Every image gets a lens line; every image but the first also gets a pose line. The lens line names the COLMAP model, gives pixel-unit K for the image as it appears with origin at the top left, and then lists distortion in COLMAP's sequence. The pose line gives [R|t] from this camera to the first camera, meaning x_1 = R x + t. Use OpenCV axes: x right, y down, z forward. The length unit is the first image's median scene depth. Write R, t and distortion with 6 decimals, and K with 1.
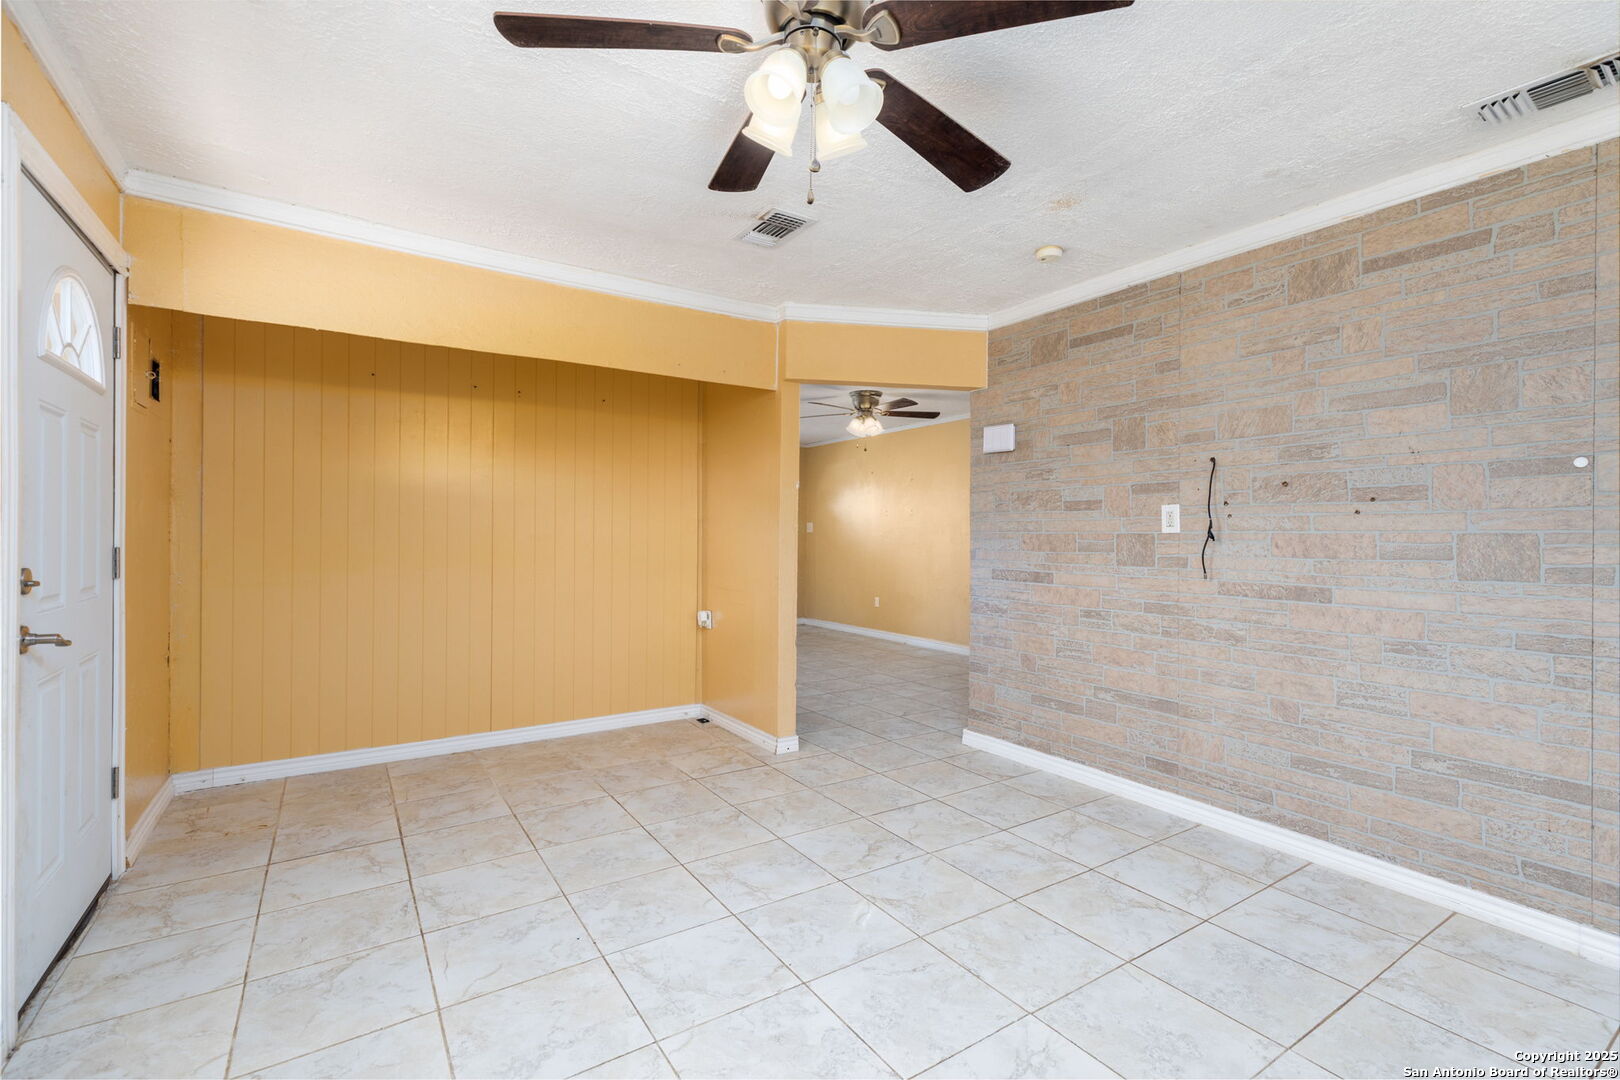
lens RADIAL K [[711.7, 0, 812.3], [0, 711.7, 544.0], [0, 0, 1]] dist [0.007185, -0.000958]
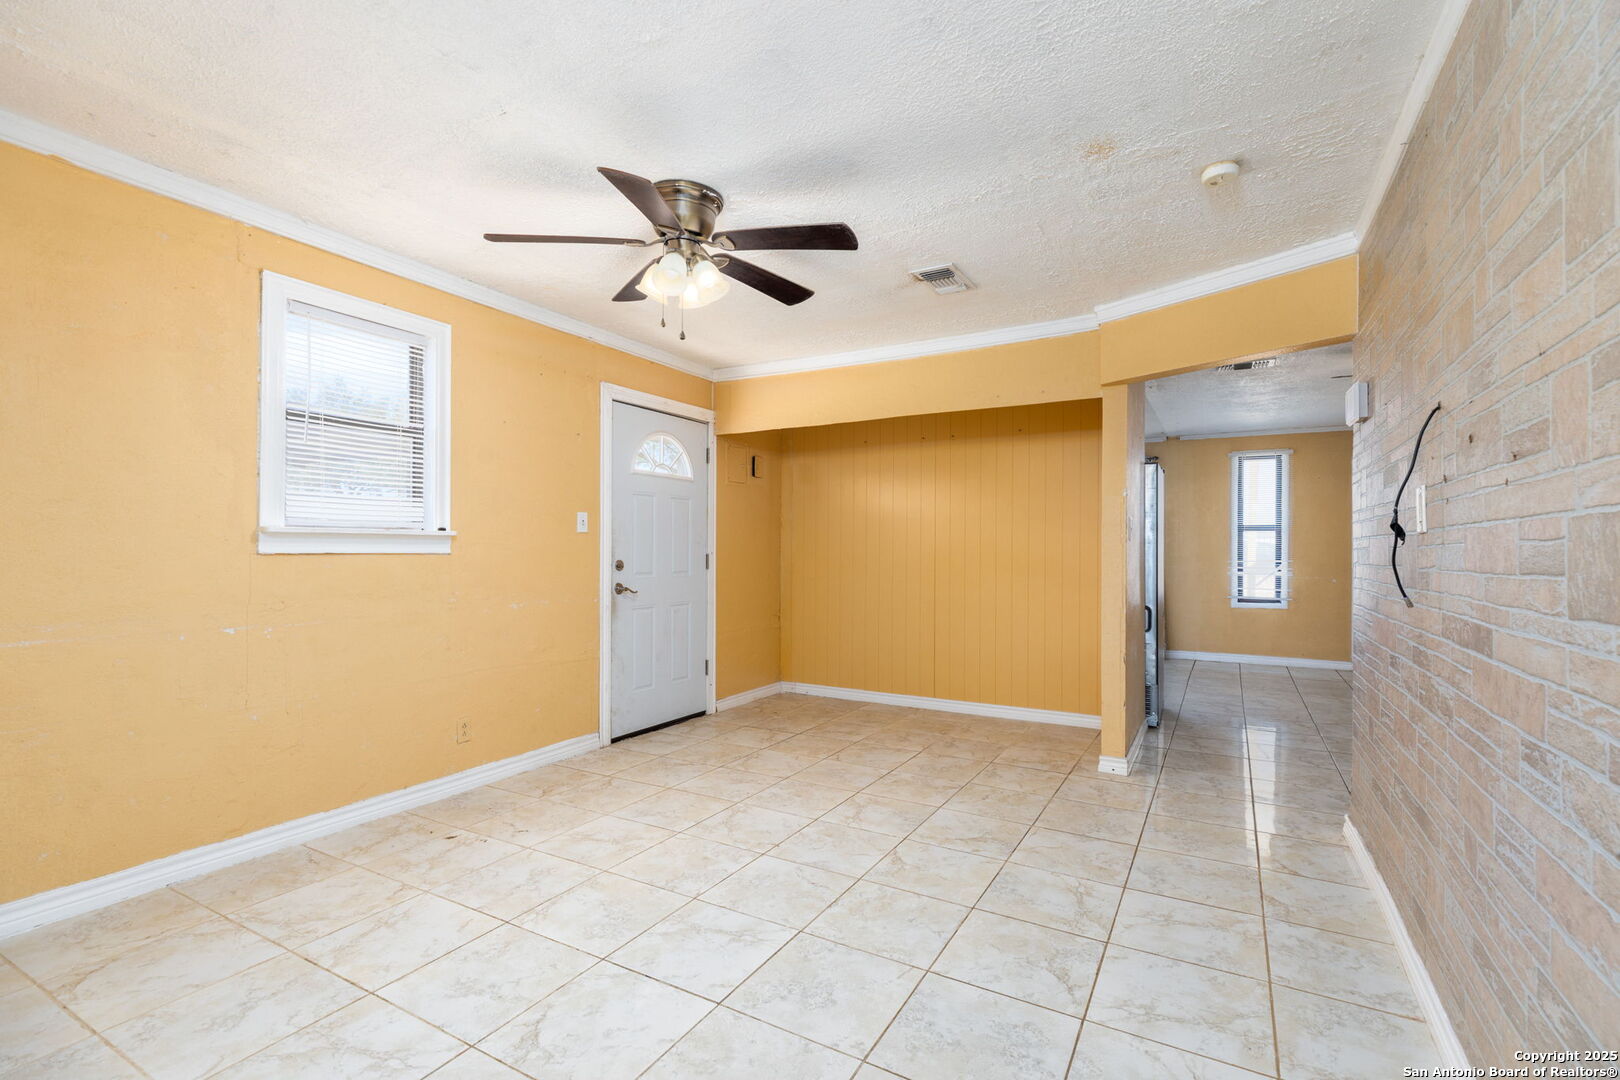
lens RADIAL K [[711.7, 0, 812.3], [0, 711.7, 544.0], [0, 0, 1]] dist [0.007185, -0.000958]
pose [[0.457306, -0.015295, -0.889178, 0.849604], [-0.009618, 0.999709, -0.022143, 0.015894], [0.889258, 0.018678, 0.457025, 0.272833]]
